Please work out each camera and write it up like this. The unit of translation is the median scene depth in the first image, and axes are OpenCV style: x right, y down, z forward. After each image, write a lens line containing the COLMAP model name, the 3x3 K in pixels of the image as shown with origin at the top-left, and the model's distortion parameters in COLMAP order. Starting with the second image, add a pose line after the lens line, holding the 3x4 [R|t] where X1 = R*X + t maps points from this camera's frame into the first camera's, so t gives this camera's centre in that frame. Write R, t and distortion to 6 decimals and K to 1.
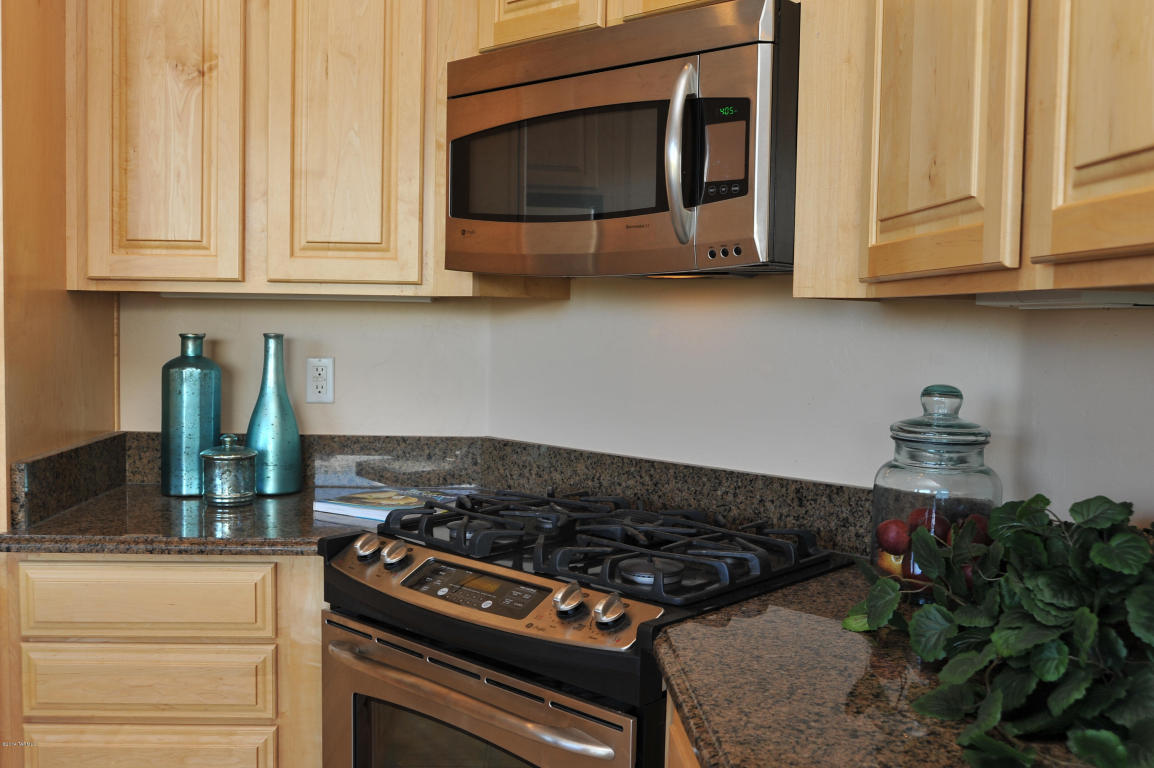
lens RADIAL K [[1131.1, 0, 577.0], [0, 1131.1, 384.0], [0, 0, 1]] dist [-0.048515, 0.019486]
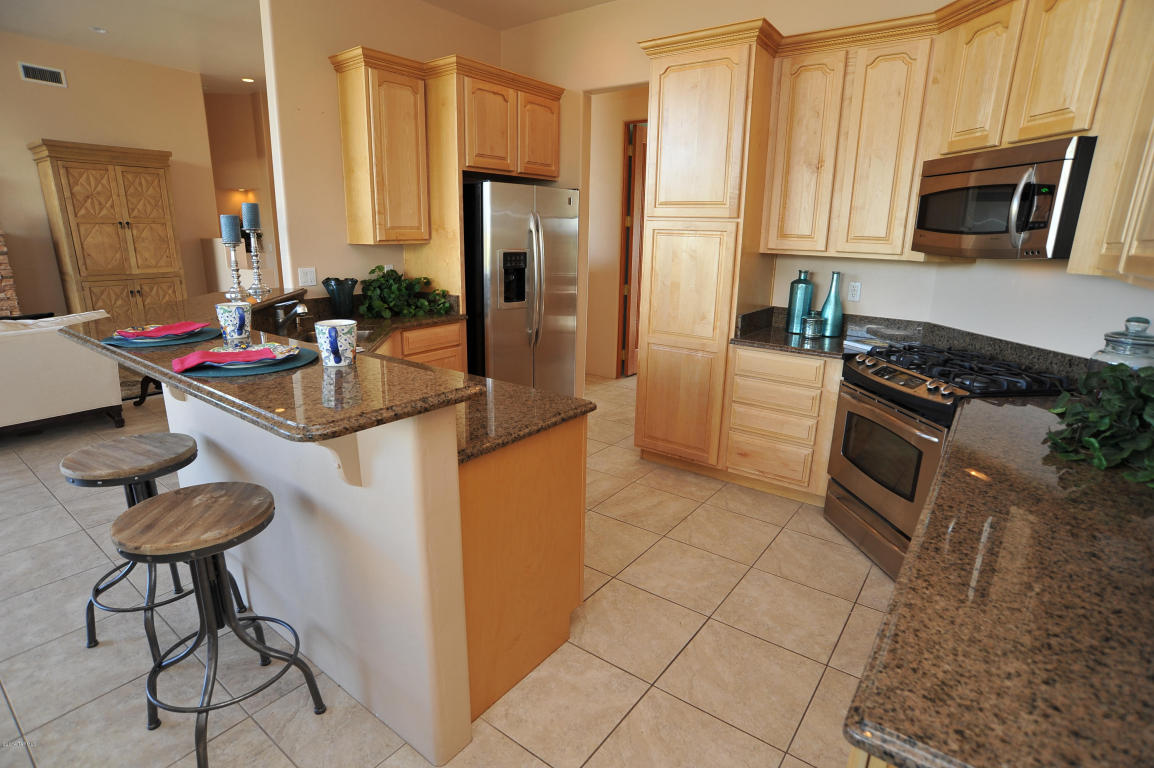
lens RADIAL K [[587.6, 0, 577.0], [0, 587.6, 384.0], [0, 0, 1]] dist [-0.096417, 0.046198]
pose [[0.770427, 0.157852, -0.617677, 0.129018], [-0.046747, 0.980242, 0.192201, -0.022462], [0.635812, -0.119202, 0.762584, -0.412206]]
